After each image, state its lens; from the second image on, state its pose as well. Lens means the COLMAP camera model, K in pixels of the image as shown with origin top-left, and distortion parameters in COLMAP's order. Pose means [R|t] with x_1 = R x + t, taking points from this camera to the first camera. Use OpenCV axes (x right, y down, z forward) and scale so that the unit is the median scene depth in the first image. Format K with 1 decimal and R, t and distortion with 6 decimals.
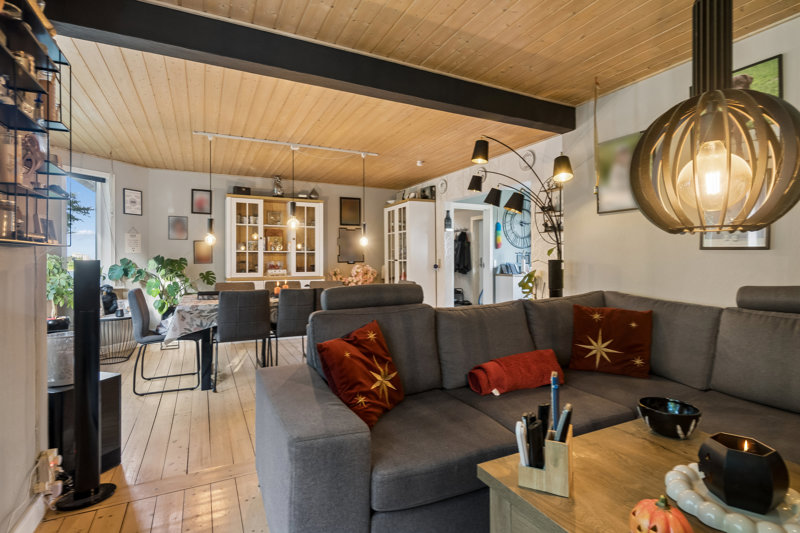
lens RADIAL K [[392.8, 0, 399.0], [0, 392.8, 262.8], [0, 0, 1]] dist [-0.001963, -0.000966]
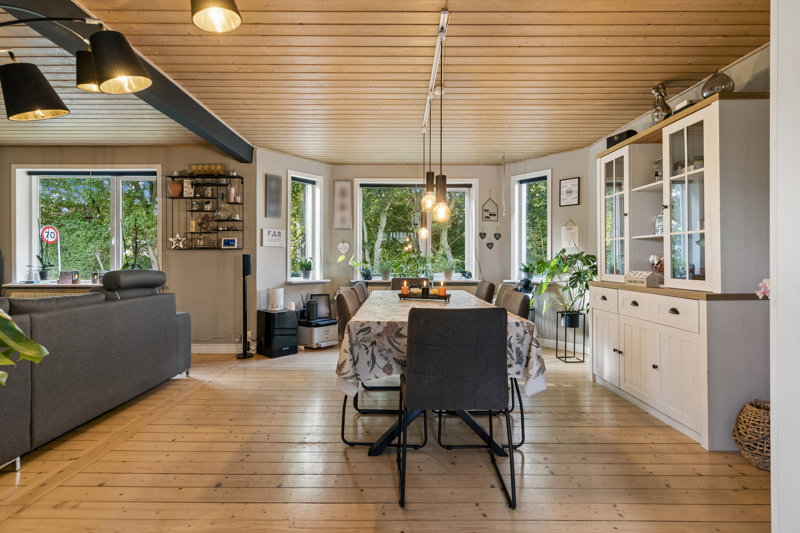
lens RADIAL K [[392.8, 0, 401.2], [0, 392.8, 264.9], [0, 0, 1]] dist [-0.001963, -0.000966]
pose [[-0.428970, 0.015144, -0.903192, 0.209258], [-0.002308, 0.999838, 0.017860, 0.000534], [0.903316, 0.009746, -0.428866, 0.670611]]
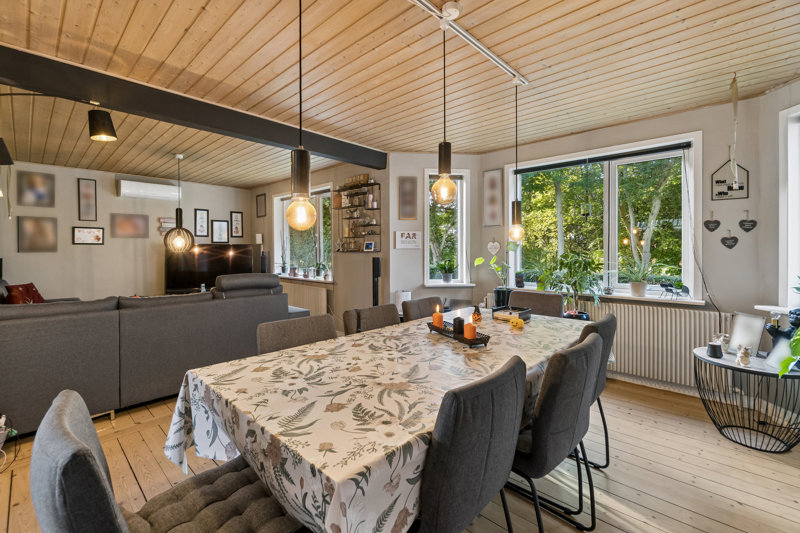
lens RADIAL K [[351.0, 0, 394.1], [0, 351.0, 249.9], [0, 0, 1]] dist [-0.012051, -0.000237]
pose [[-0.938180, 0.007290, -0.346072, -0.007767], [0.005651, 0.999968, 0.005745, -0.014983], [0.346102, 0.003434, -0.938191, 0.718469]]
